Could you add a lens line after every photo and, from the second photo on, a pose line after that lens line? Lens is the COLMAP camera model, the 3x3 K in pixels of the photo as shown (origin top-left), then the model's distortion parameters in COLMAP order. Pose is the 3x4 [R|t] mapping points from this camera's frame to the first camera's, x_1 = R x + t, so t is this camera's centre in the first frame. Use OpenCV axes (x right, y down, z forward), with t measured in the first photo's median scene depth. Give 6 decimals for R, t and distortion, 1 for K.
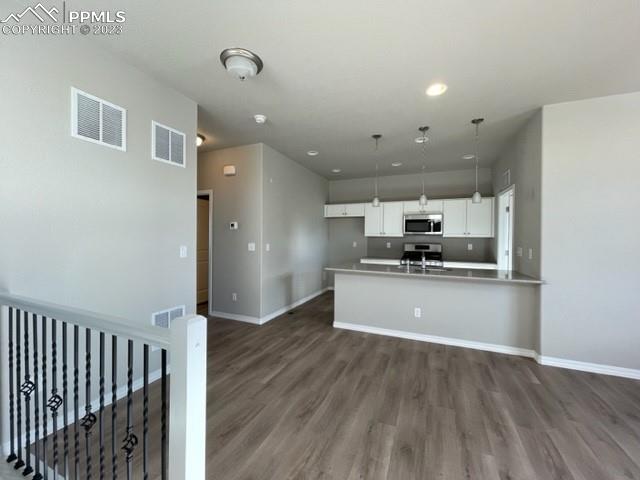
lens RADIAL K [[256.4, 0, 315.1], [0, 256.4, 239.6], [0, 0, 1]] dist [-0.000679, -0.000003]
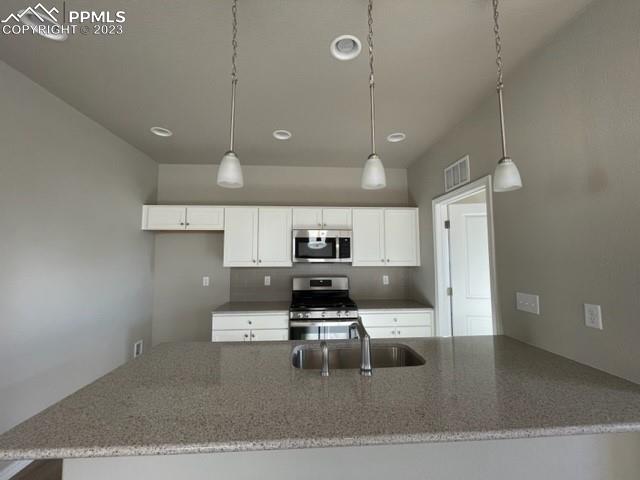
lens RADIAL K [[256.4, 0, 314.0], [0, 256.4, 238.7], [0, 0, 1]] dist [-0.000679, -0.000003]
pose [[0.882850, 0.022080, 0.469136, 0.110508], [0.015492, 0.996982, -0.076077, -0.028910], [-0.469400, 0.074433, 0.879843, 0.447882]]
